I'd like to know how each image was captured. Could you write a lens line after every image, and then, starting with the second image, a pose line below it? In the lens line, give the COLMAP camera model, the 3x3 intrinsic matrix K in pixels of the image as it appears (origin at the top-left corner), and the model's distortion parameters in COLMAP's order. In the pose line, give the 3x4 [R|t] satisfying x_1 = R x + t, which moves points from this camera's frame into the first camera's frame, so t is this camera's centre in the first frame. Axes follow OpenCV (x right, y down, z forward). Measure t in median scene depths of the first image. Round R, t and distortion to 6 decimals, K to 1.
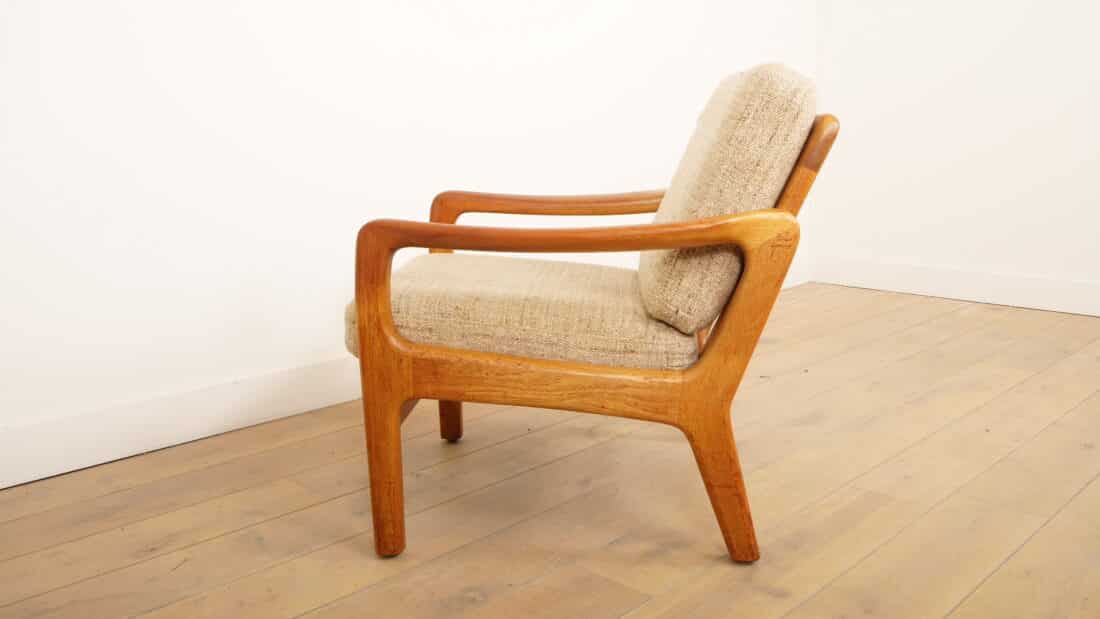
lens RADIAL K [[987.1, 0, 550.0], [0, 987.1, 309.5], [0, 0, 1]] dist [-0.001850, 0.001467]
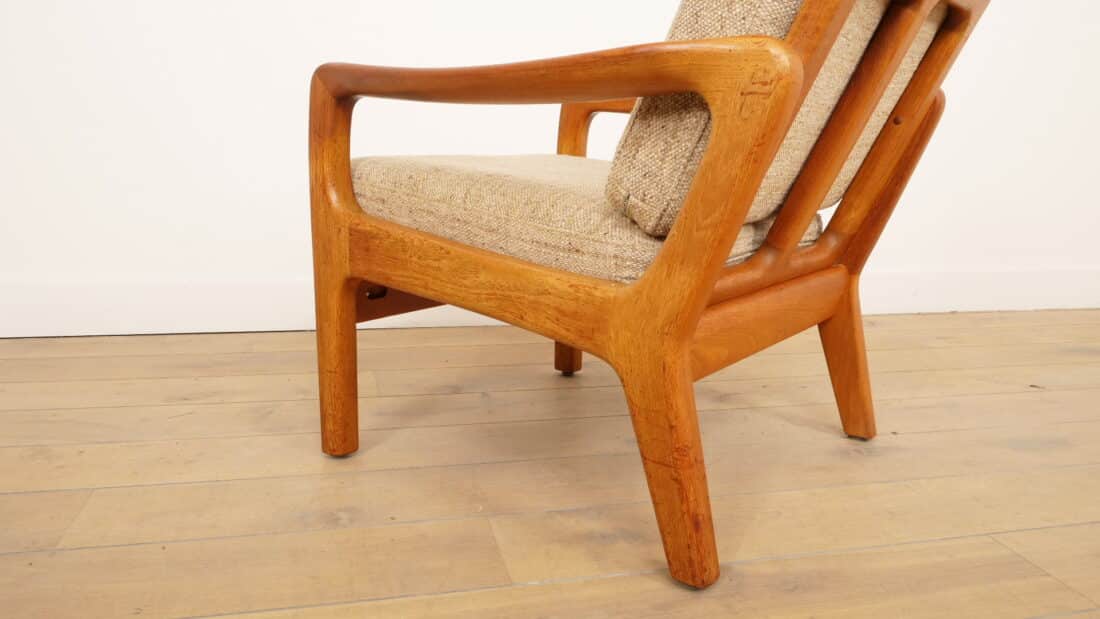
lens RADIAL K [[868.3, 0, 550.0], [0, 868.3, 309.5], [0, 0, 1]] dist [-0.002834, -0.002110]
pose [[0.842225, 0.145047, -0.519248, 0.405145], [-0.142423, 0.988774, 0.045193, 0.059605], [0.519974, 0.035890, 0.853428, 0.450189]]
